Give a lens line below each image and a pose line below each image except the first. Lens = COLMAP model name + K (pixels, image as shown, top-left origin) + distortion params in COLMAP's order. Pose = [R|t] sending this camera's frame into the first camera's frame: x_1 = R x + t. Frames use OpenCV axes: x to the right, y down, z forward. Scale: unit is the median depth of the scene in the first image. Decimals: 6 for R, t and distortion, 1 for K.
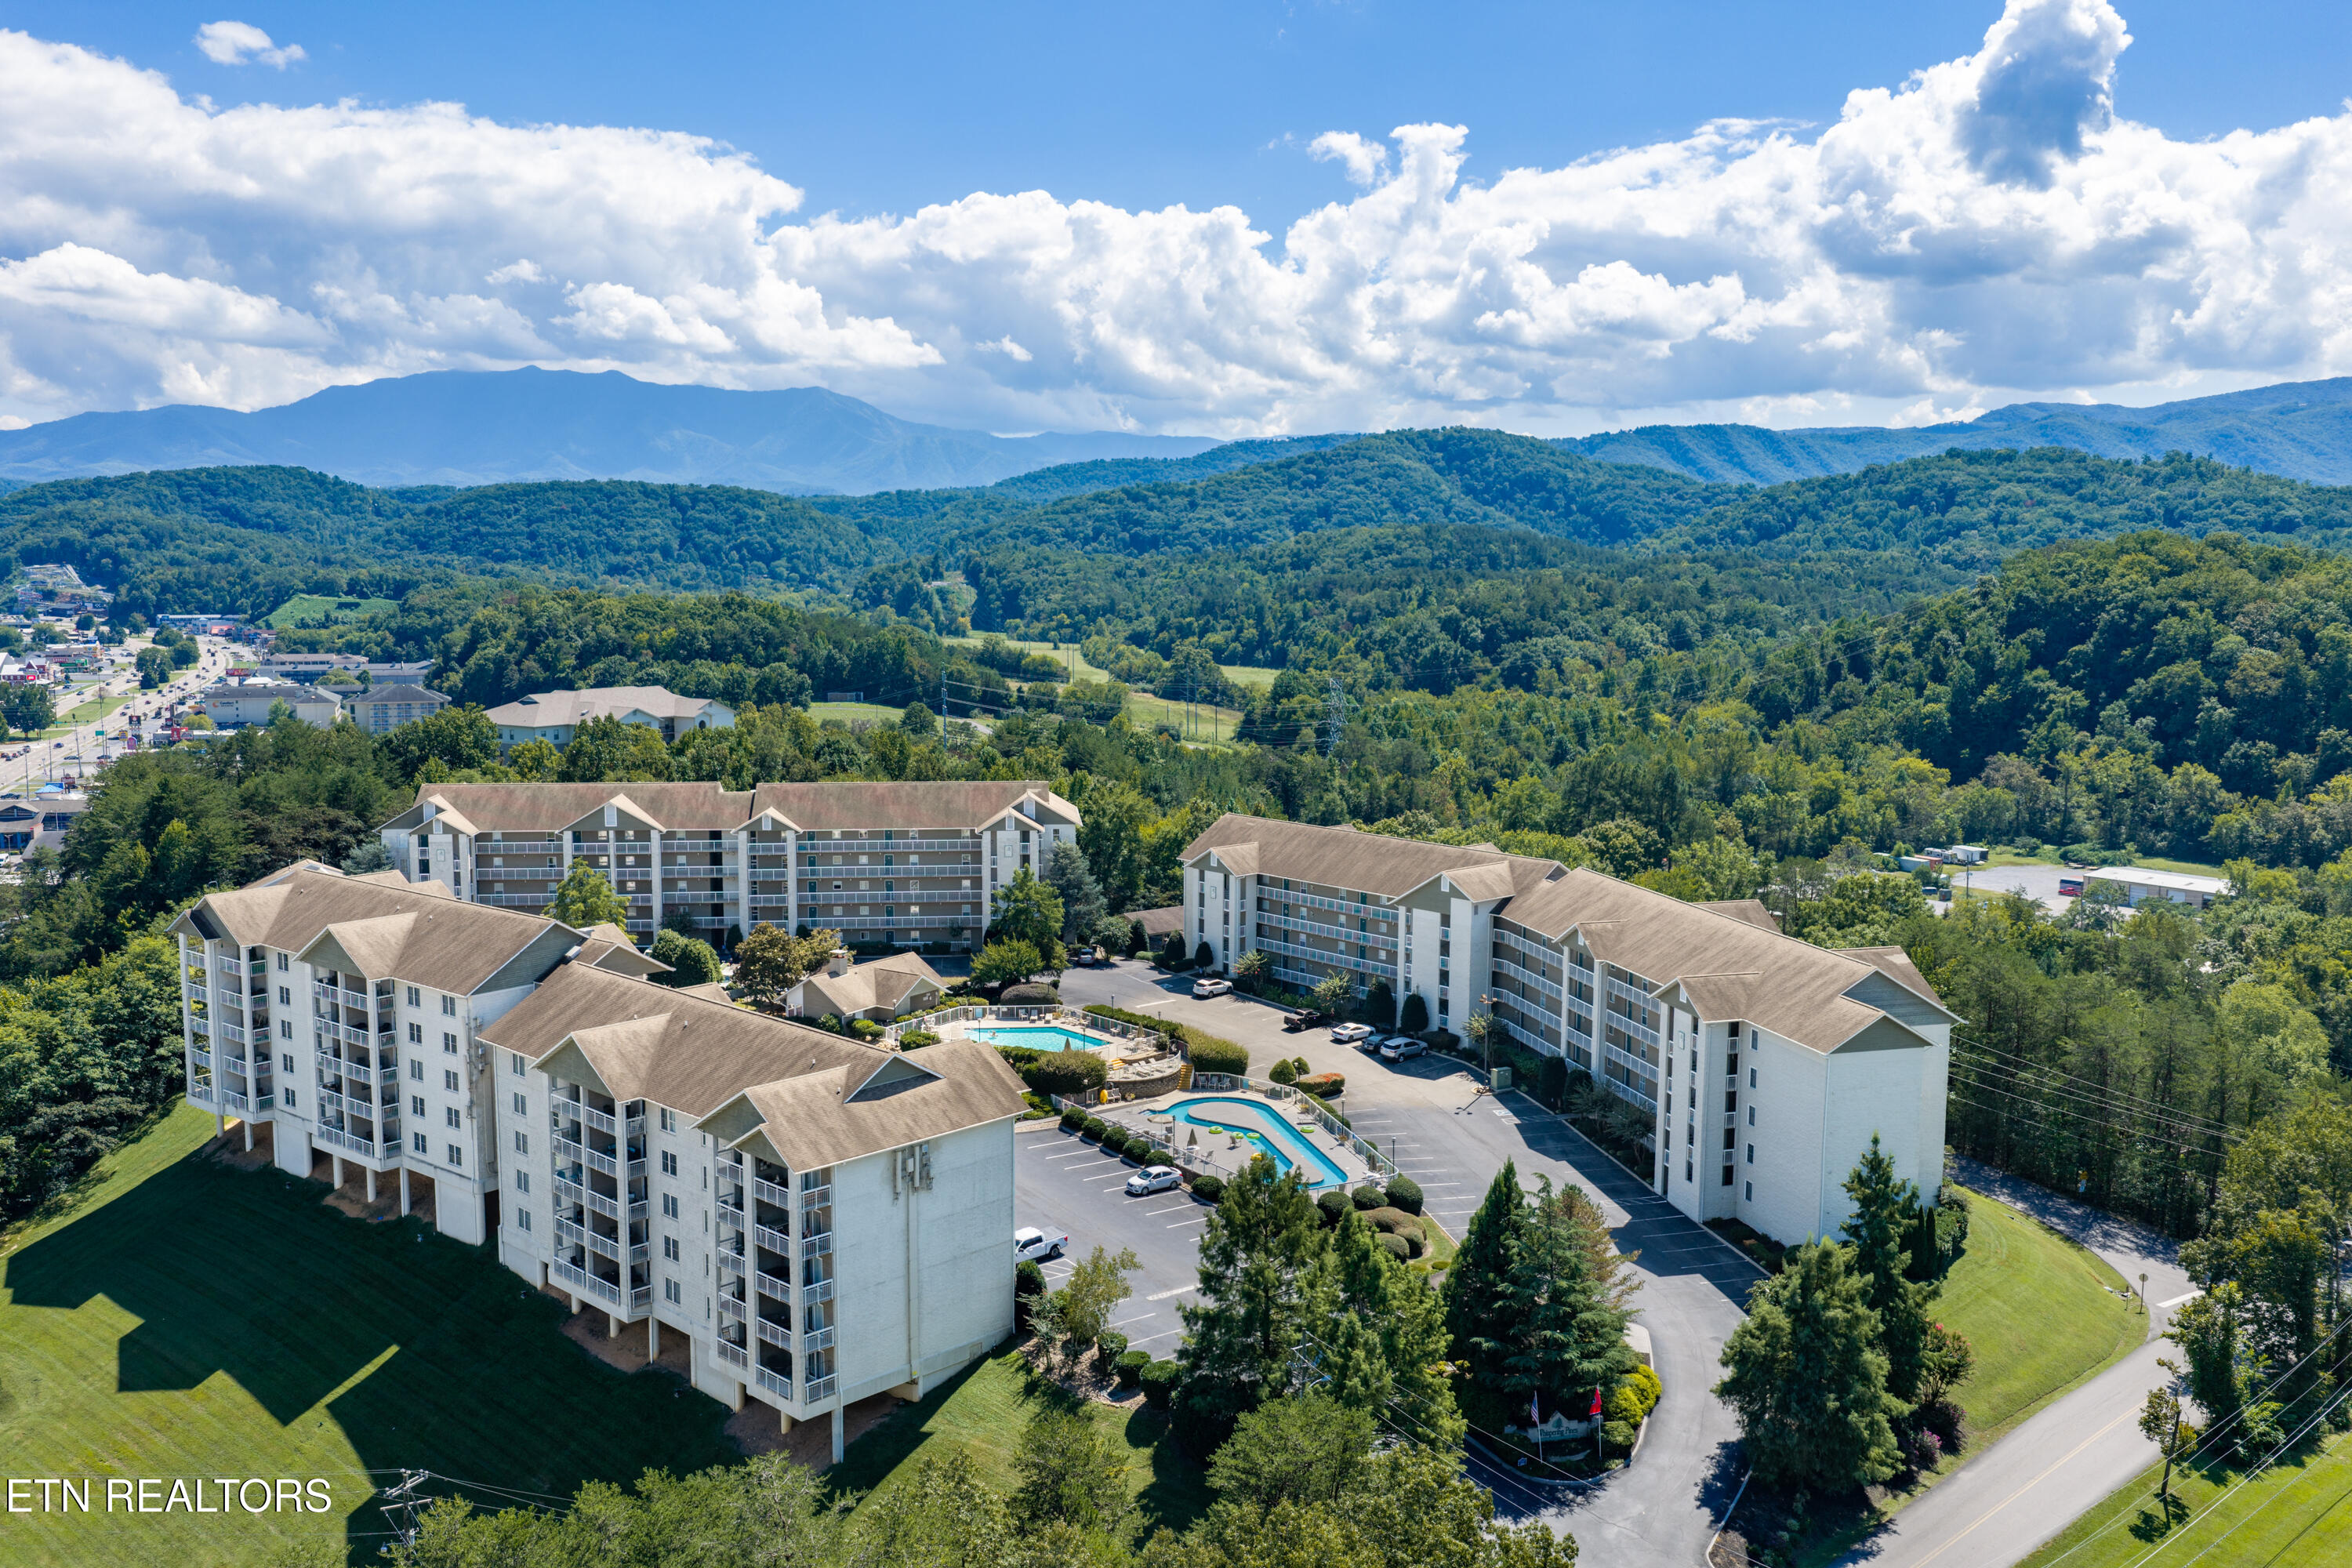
lens RADIAL K [[1944.1, 0, 1182.2], [0, 1944.1, 779.9], [0, 0, 1]] dist [0.019865, -0.031117]
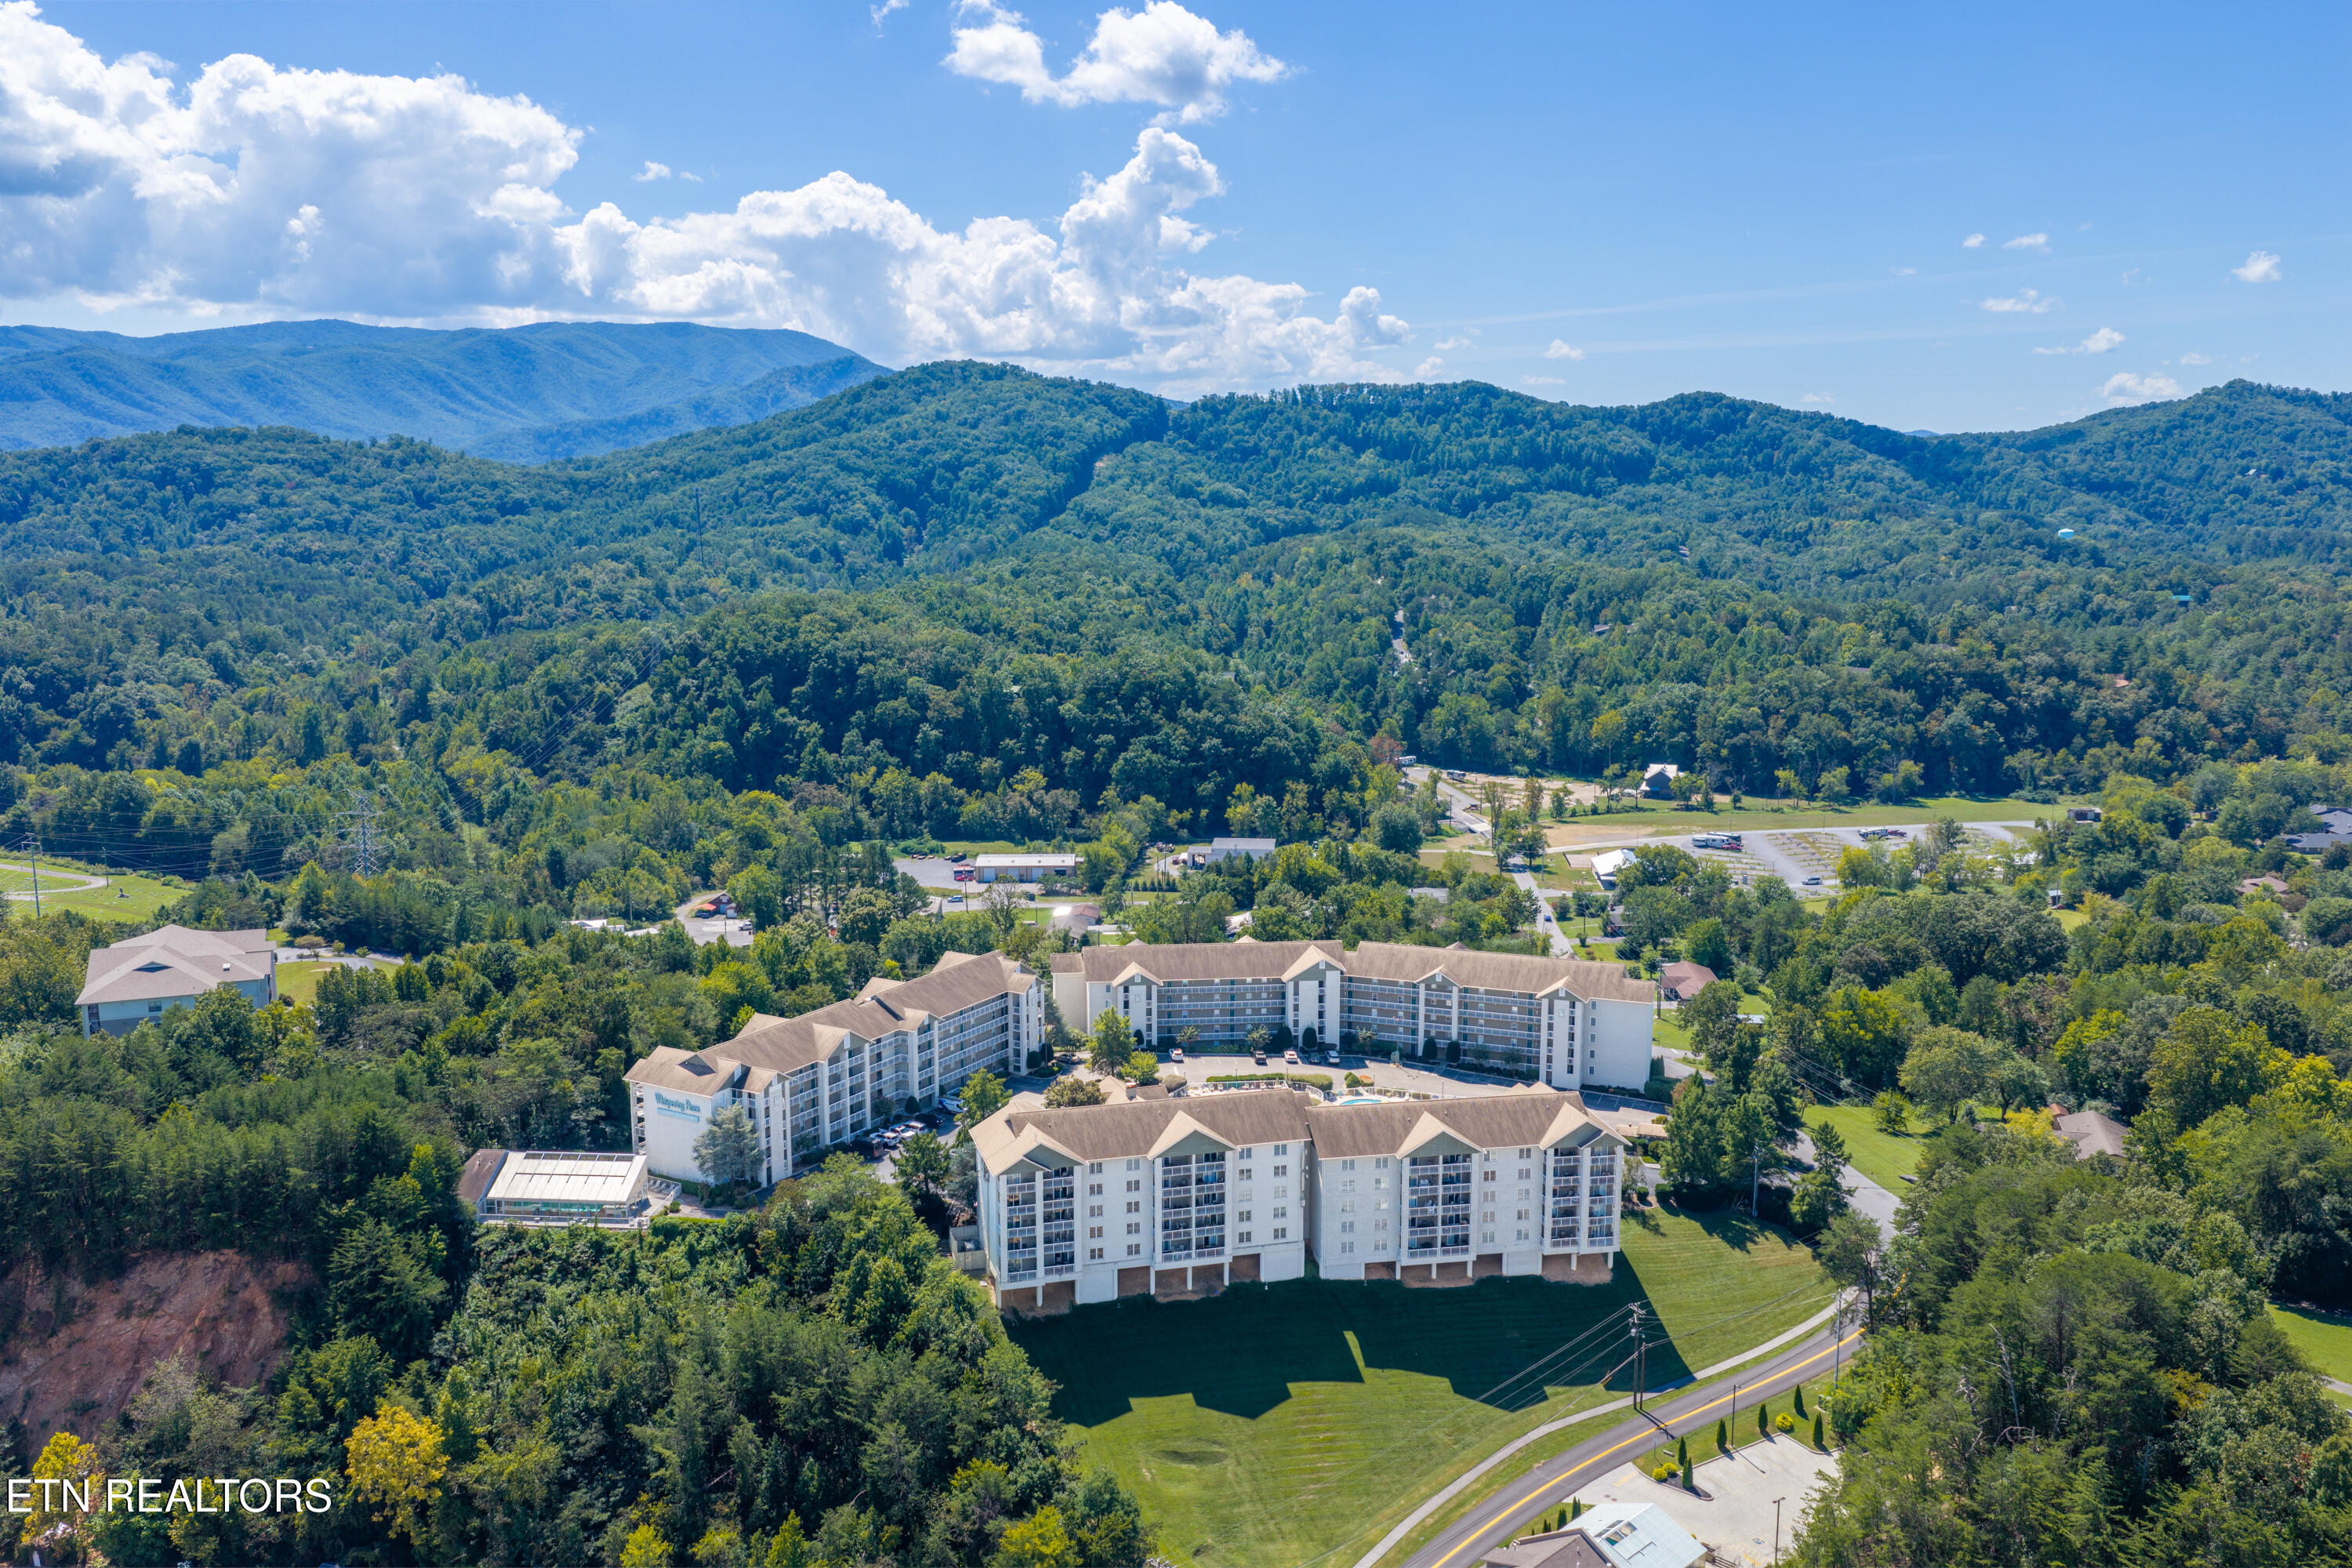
lens RADIAL K [[1944.1, 0, 1172.2], [0, 1944.1, 782.3], [0, 0, 1]] dist [0.019865, -0.031117]
pose [[0.578936, -0.128857, 0.805126, -0.536655], [0.094970, 0.991369, 0.090376, -0.113408], [-0.809823, 0.024141, 0.586177, 0.012614]]
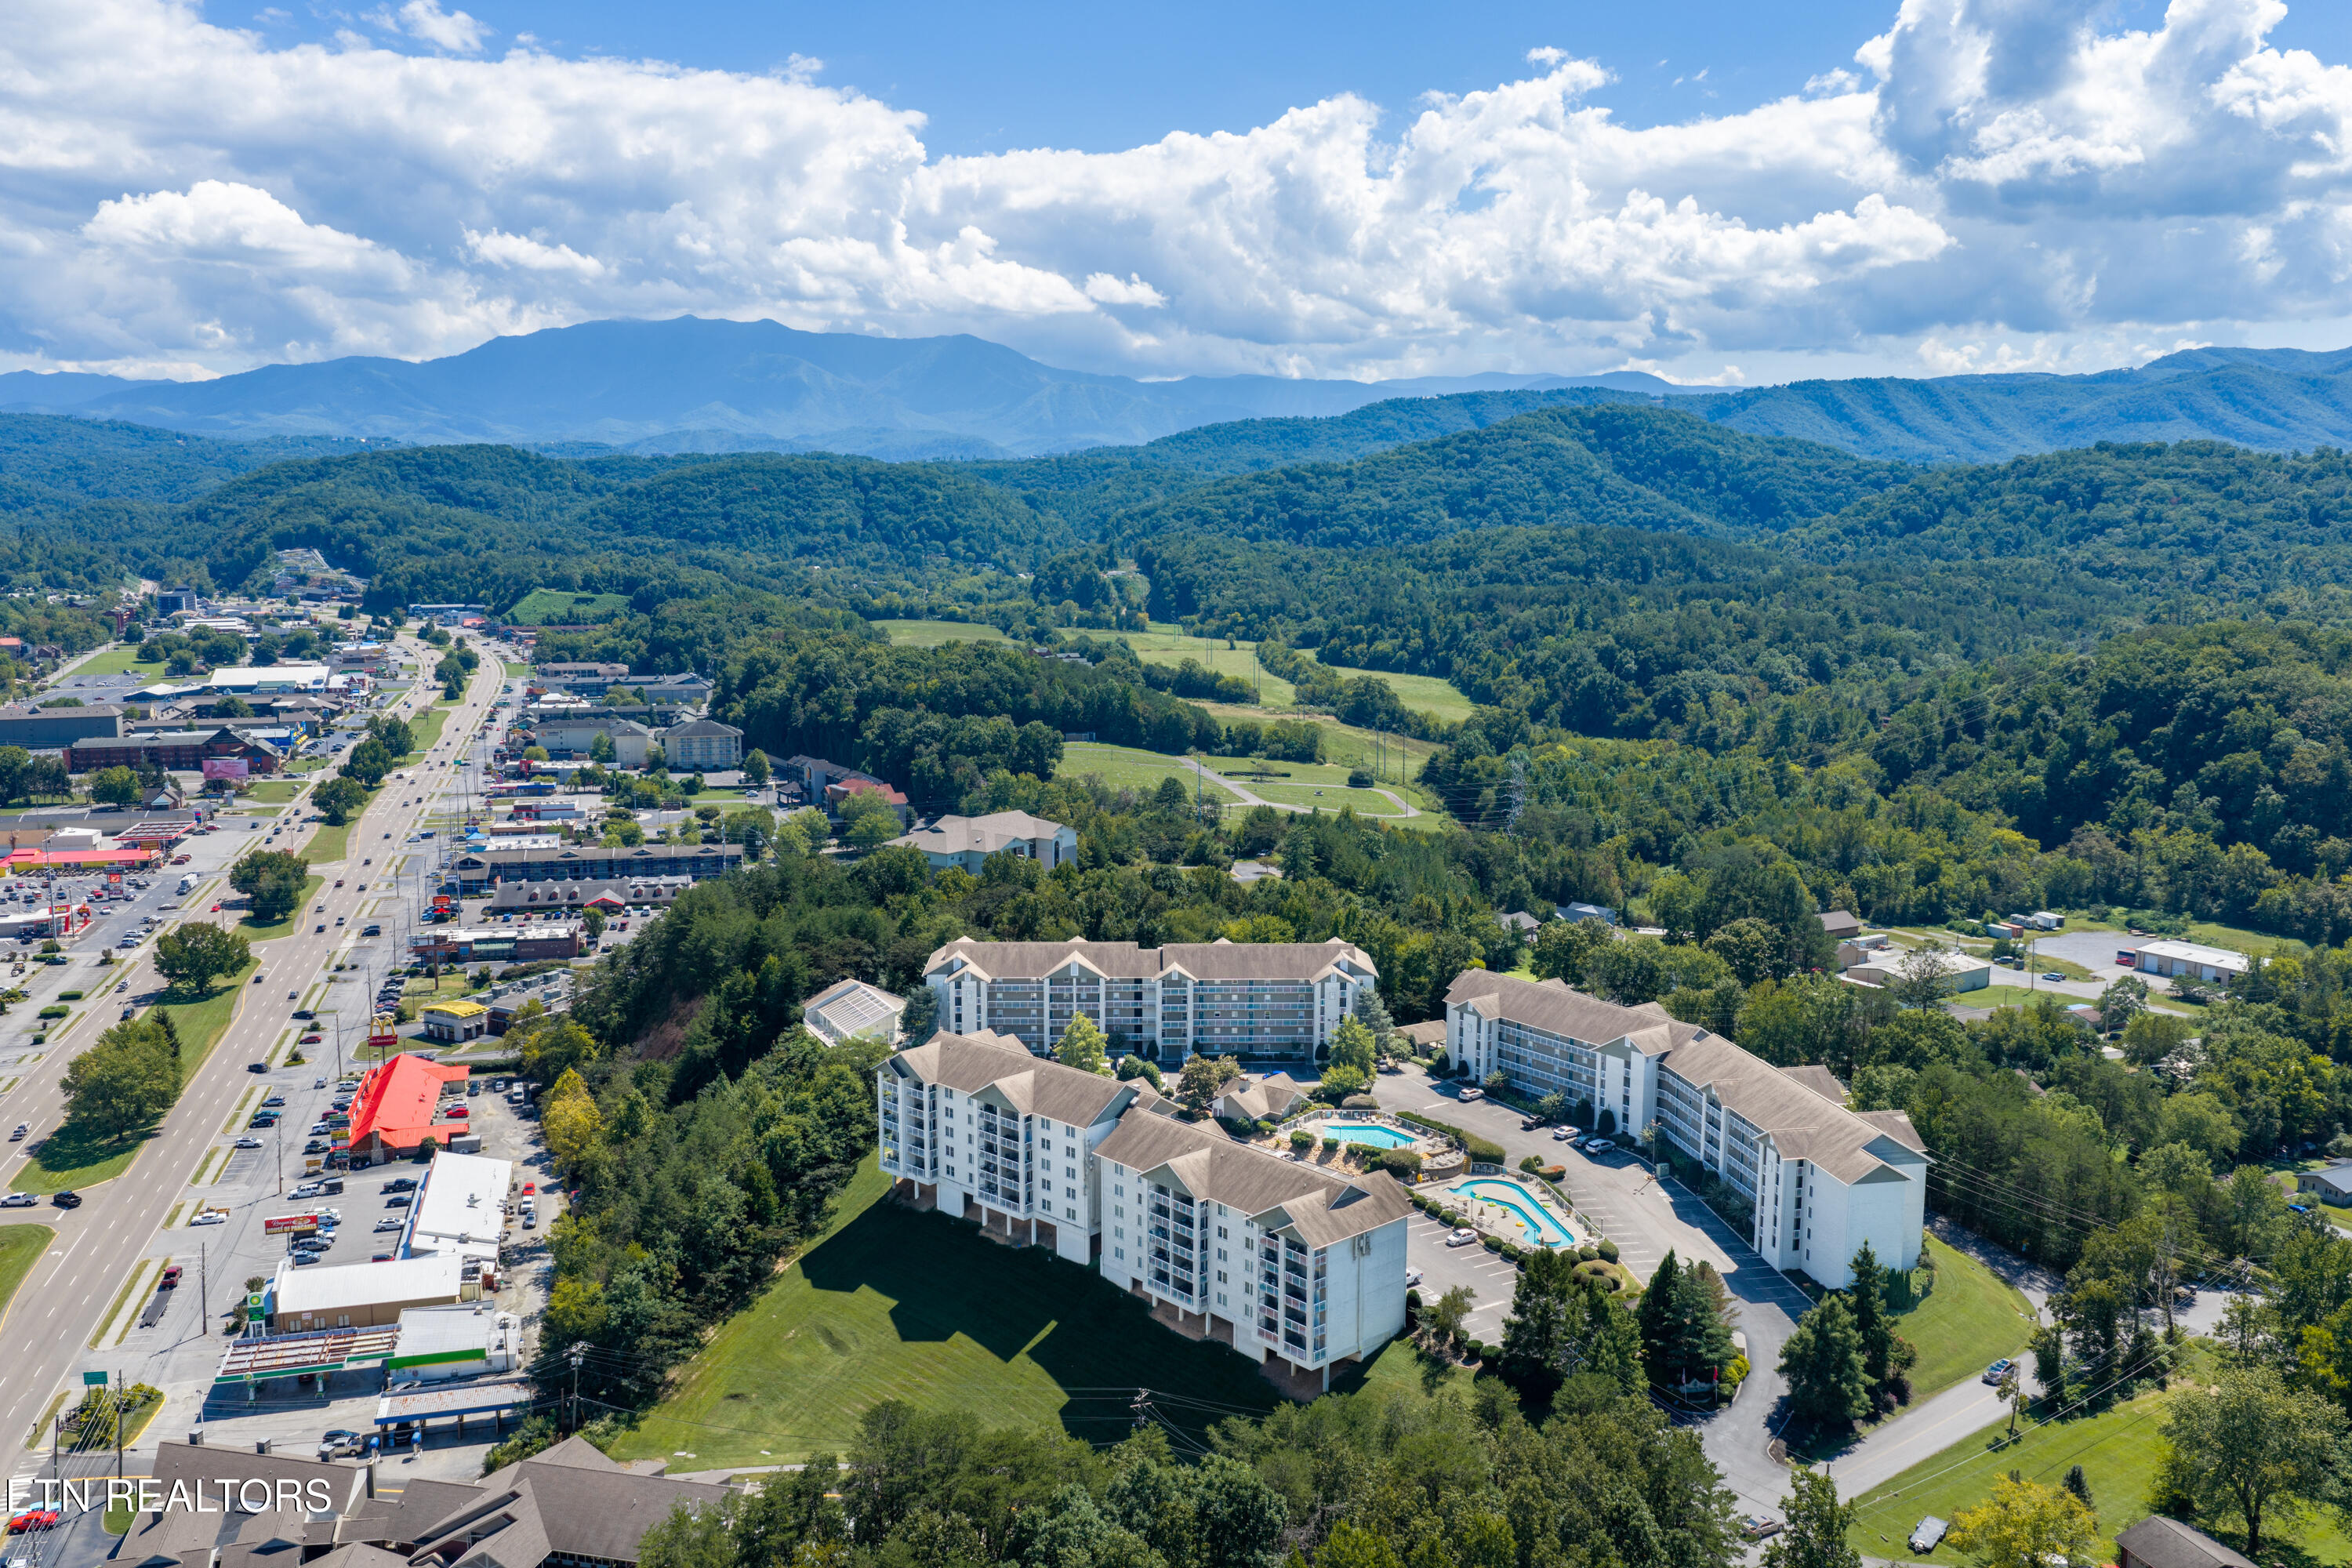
lens RADIAL K [[1944.1, 0, 1177.5], [0, 1944.1, 783.9], [0, 0, 1]] dist [0.019865, -0.031117]
pose [[0.997284, 0.008914, -0.073117, -0.044472], [-0.006522, 0.999438, 0.032881, -0.078741], [0.073369, -0.032315, 0.996781, -0.229531]]
